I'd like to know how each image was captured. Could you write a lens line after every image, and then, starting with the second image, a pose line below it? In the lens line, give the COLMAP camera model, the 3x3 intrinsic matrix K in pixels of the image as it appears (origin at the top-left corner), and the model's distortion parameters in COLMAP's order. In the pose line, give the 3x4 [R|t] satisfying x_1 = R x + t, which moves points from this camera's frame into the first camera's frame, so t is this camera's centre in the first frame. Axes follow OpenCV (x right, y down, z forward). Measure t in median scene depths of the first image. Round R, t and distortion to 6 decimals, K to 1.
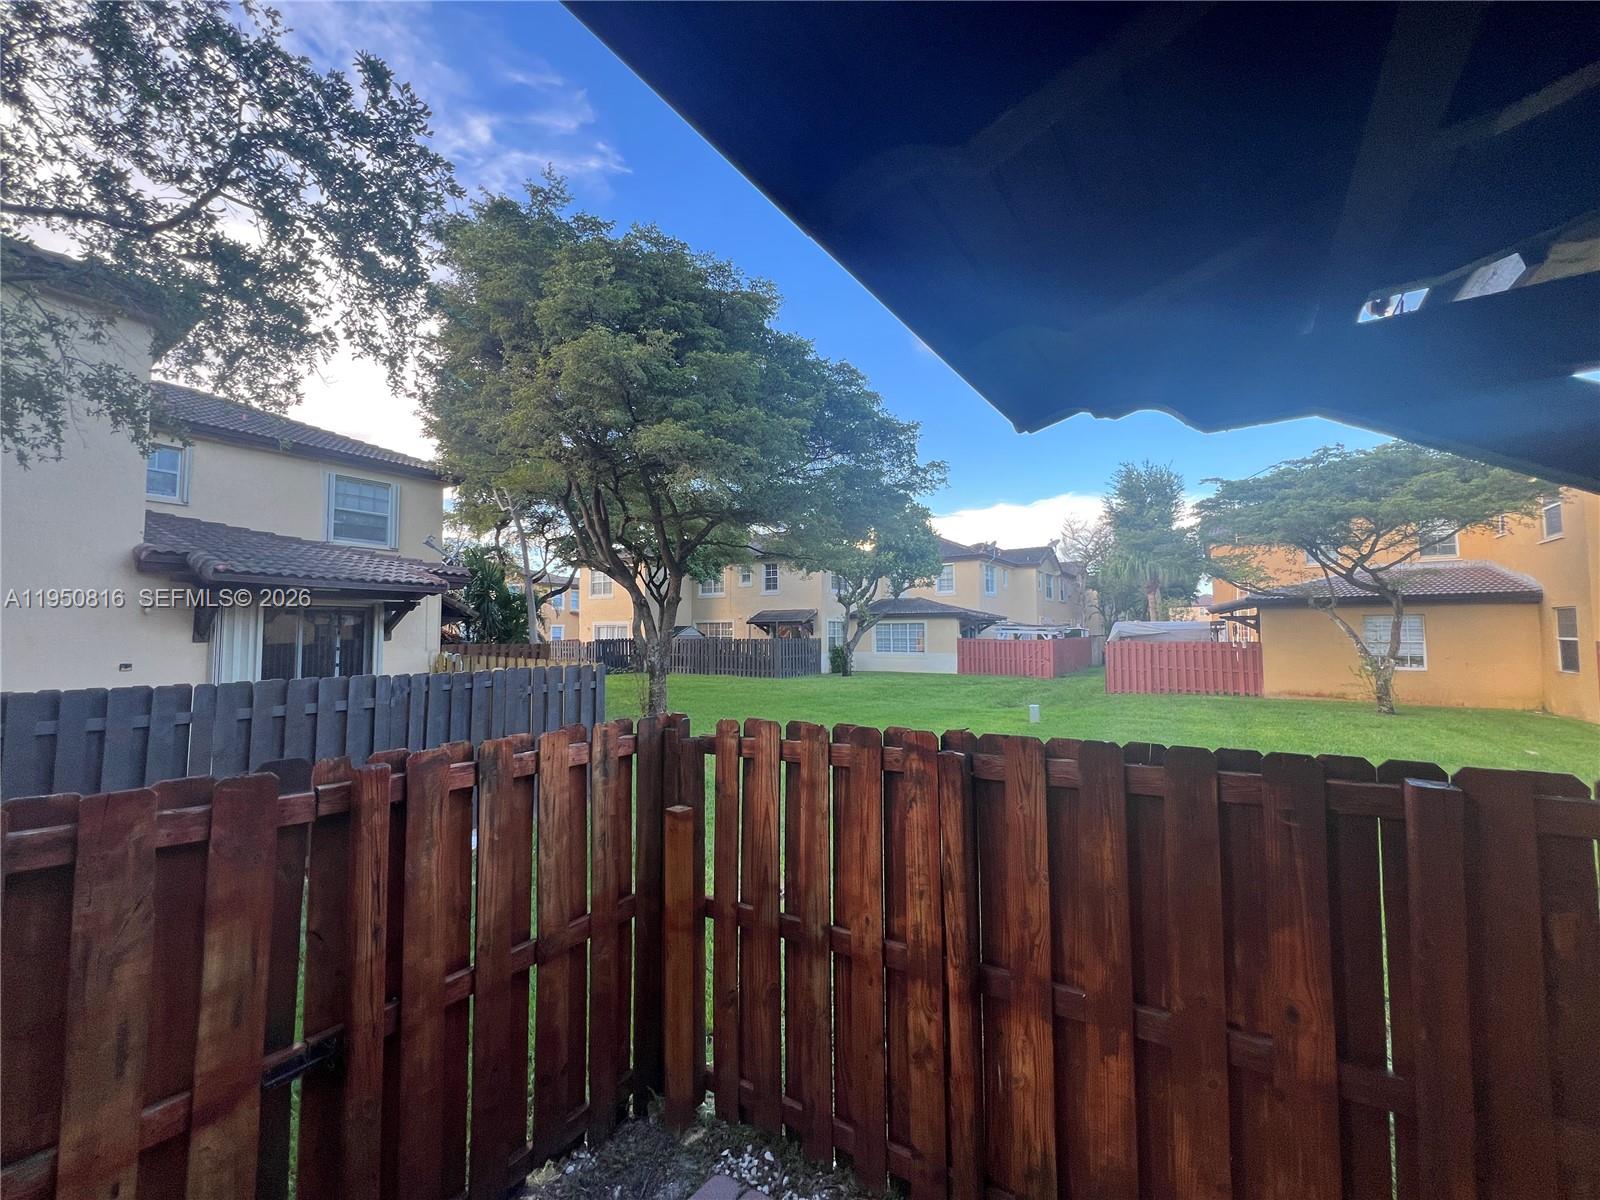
lens RADIAL K [[639.0, 0, 796.2], [0, 639.0, 598.5], [0, 0, 1]] dist [0.000399, 0.000060]
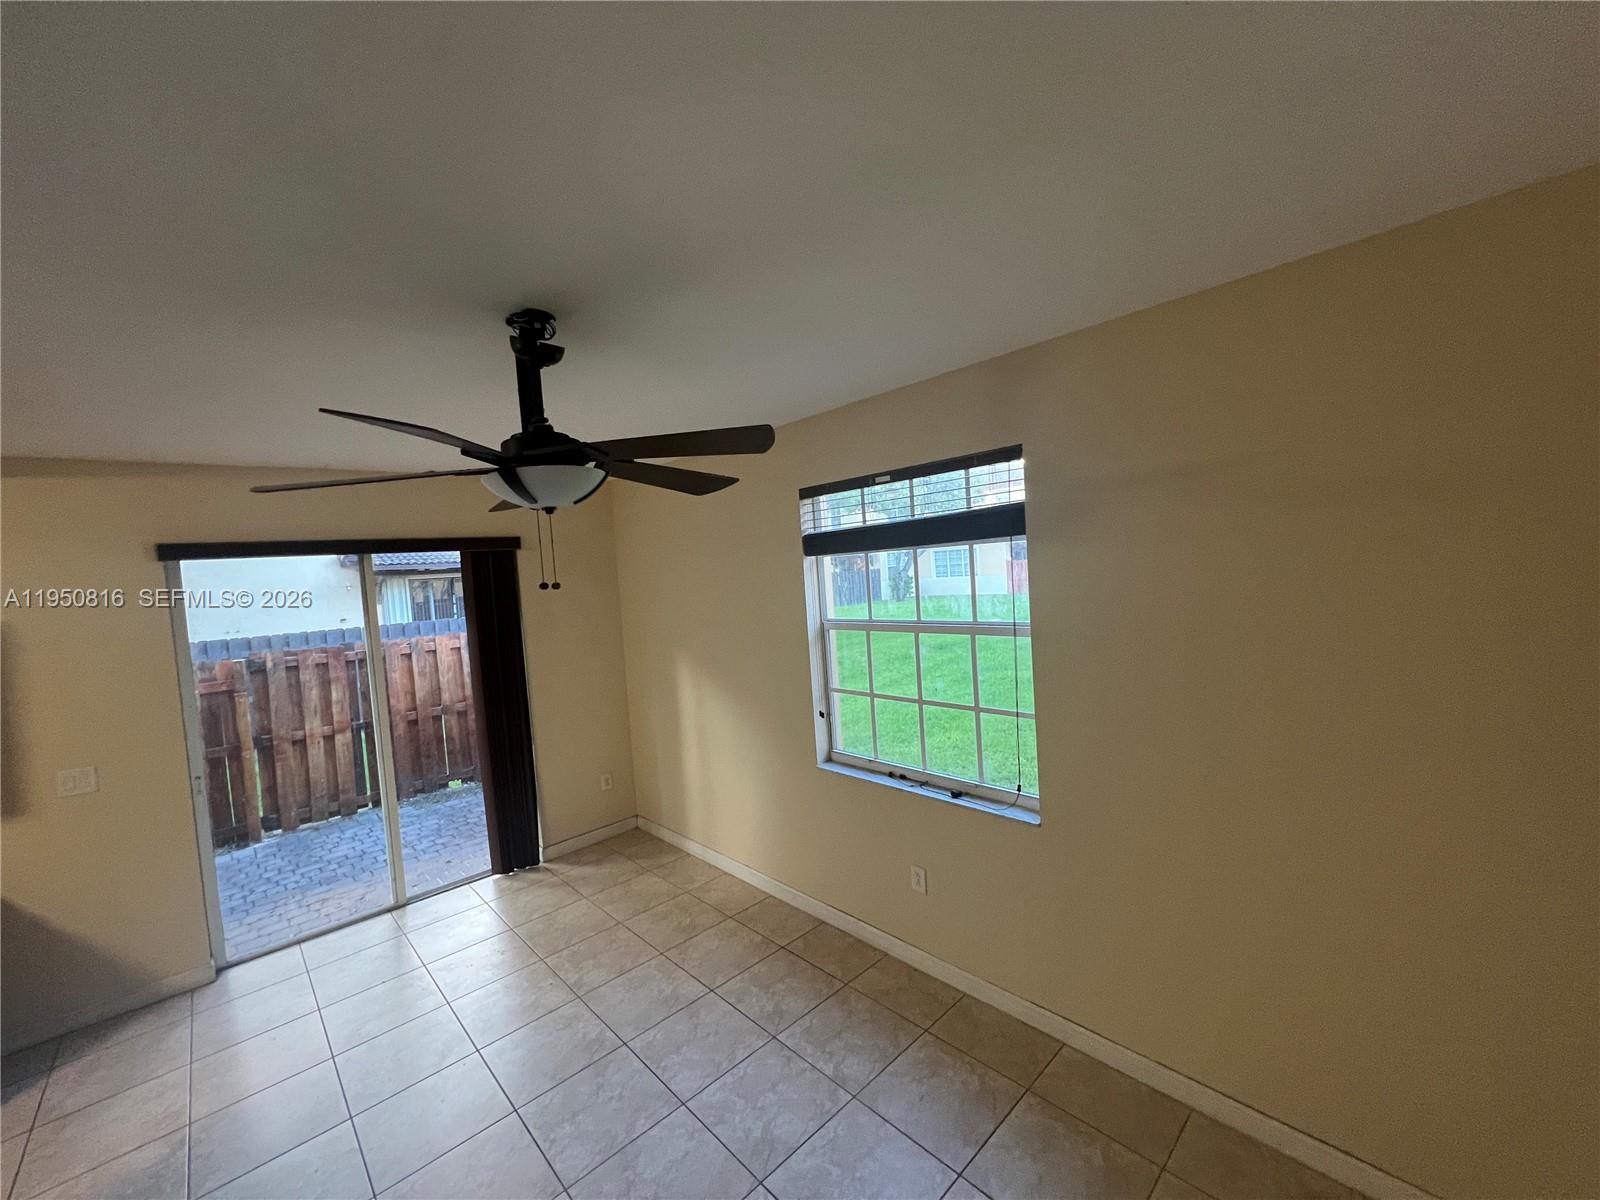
lens RADIAL K [[639.0, 0, 804.4], [0, 639.0, 599.8], [0, 0, 1]] dist [0.000399, 0.000060]
pose [[0.972472, -0.051984, -0.227148, 2.732113], [0.076698, 0.991889, 0.101359, -0.162278], [0.220037, -0.115991, 0.968571, -2.025637]]
